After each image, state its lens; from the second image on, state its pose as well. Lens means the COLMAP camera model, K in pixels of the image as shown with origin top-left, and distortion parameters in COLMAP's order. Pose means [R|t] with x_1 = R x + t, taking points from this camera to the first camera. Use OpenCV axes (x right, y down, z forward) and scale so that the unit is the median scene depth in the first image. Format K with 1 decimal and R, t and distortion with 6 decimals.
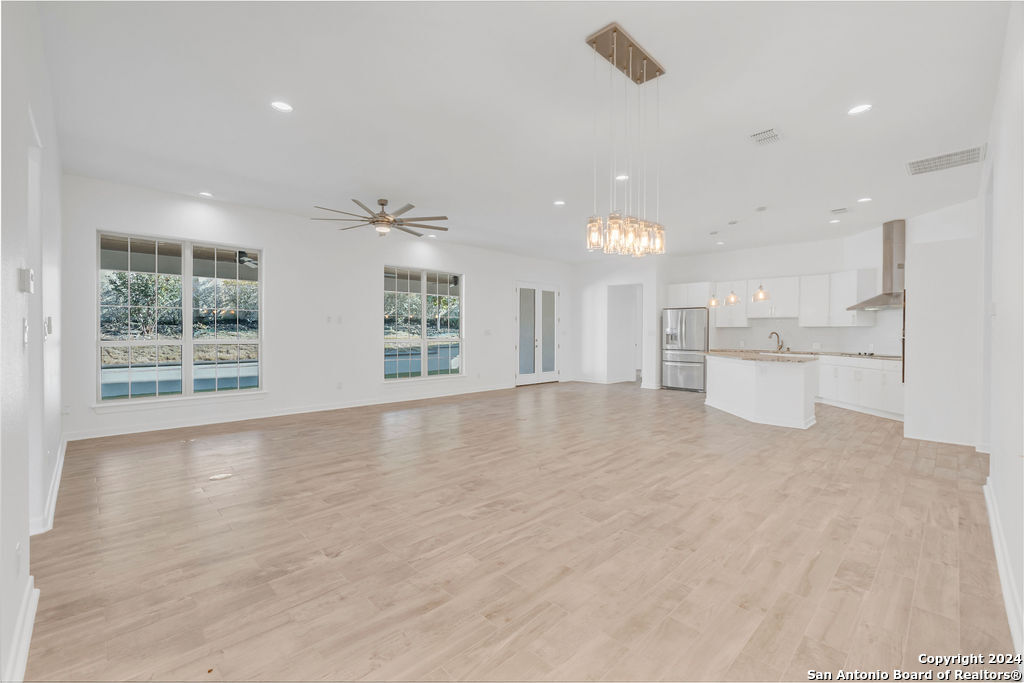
lens RADIAL K [[439.5, 0, 506.6], [0, 439.5, 333.9], [0, 0, 1]] dist [-0.006235, 0.000139]
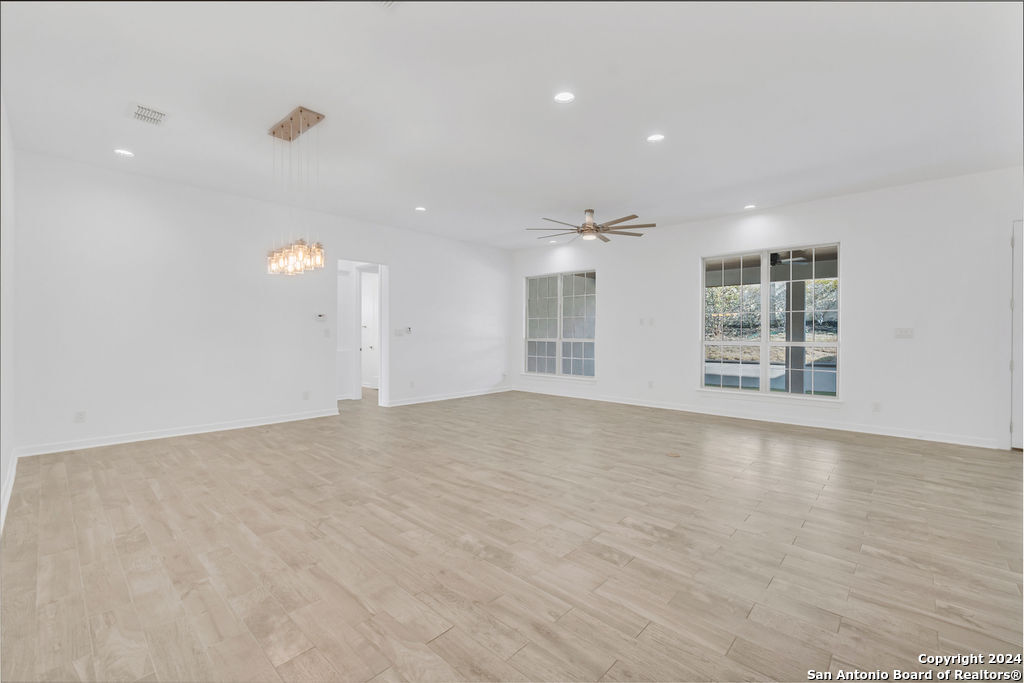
lens RADIAL K [[439.5, 0, 513.4], [0, 439.5, 333.0], [0, 0, 1]] dist [-0.006235, 0.000139]
pose [[0.049512, -0.002891, -0.998769, 1.152560], [-0.007689, 0.999965, -0.003276, 0.003151], [0.998744, 0.007842, 0.049488, 1.122698]]
